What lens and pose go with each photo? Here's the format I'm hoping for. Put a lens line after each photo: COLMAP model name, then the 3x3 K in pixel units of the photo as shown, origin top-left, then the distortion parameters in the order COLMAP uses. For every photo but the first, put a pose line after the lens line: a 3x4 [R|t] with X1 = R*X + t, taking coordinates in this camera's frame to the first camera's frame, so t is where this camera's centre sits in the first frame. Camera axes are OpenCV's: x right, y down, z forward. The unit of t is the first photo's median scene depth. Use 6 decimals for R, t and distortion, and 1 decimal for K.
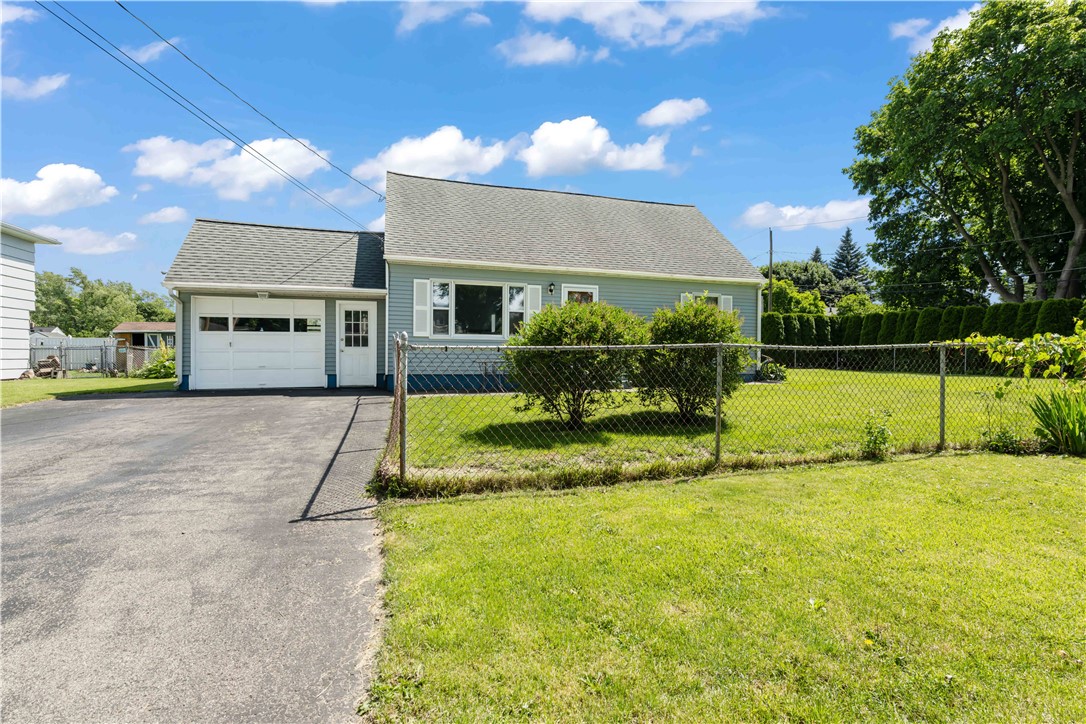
lens RADIAL K [[516.3, 0, 560.8], [0, 516.3, 362.8], [0, 0, 1]] dist [0.000076, 0.000618]
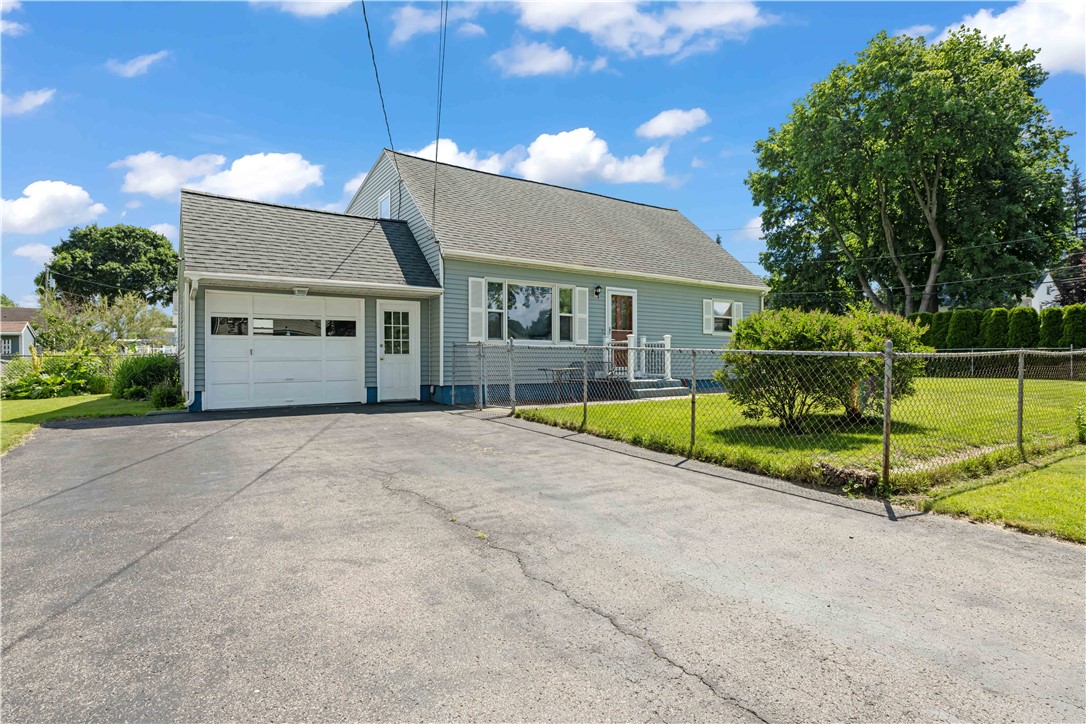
lens RADIAL K [[571.2, 0, 560.4], [0, 571.2, 361.1], [0, 0, 1]] dist [0.001212, 0.000189]
pose [[0.961402, -0.007735, 0.275037, -0.169986], [0.011982, 0.999833, -0.013765, -0.001527], [-0.274885, 0.016529, 0.961335, 0.009008]]
